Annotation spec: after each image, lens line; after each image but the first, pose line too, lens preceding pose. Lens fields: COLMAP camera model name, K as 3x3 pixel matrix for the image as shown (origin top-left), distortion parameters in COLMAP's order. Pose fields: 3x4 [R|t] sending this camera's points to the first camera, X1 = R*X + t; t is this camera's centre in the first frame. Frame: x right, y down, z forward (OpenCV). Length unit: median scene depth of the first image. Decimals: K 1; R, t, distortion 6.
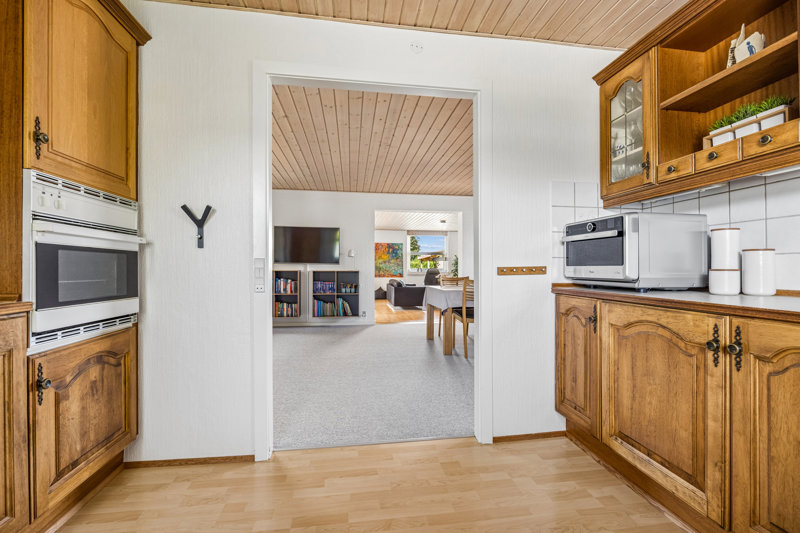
lens RADIAL K [[359.9, 0, 404.2], [0, 359.9, 267.4], [0, 0, 1]] dist [-0.016347, 0.000453]
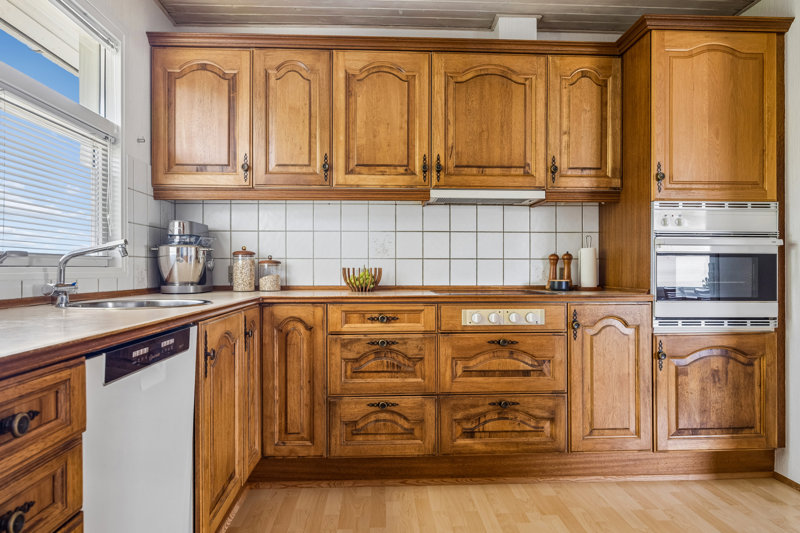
lens RADIAL K [[527.1, 0, 406.7], [0, 527.1, 271.1], [0, 0, 1]] dist [-0.000929, -0.003010]
pose [[-0.092972, -0.003637, -0.995662, 0.951677], [0.002563, 0.999989, -0.003893, 0.006079], [0.995665, -0.002914, -0.092961, 0.174902]]
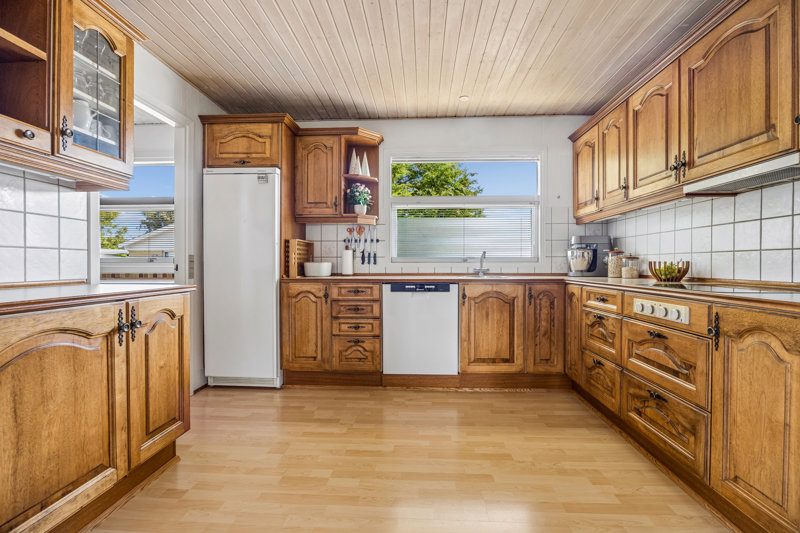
lens RADIAL K [[359.9, 0, 402.5], [0, 359.9, 265.9], [0, 0, 1]] dist [-0.016347, 0.000453]
pose [[-0.979147, -0.005746, 0.203073, -0.223401], [-0.005220, 0.999981, 0.003127, 0.007046], [-0.203087, 0.002002, -0.979159, 1.664936]]
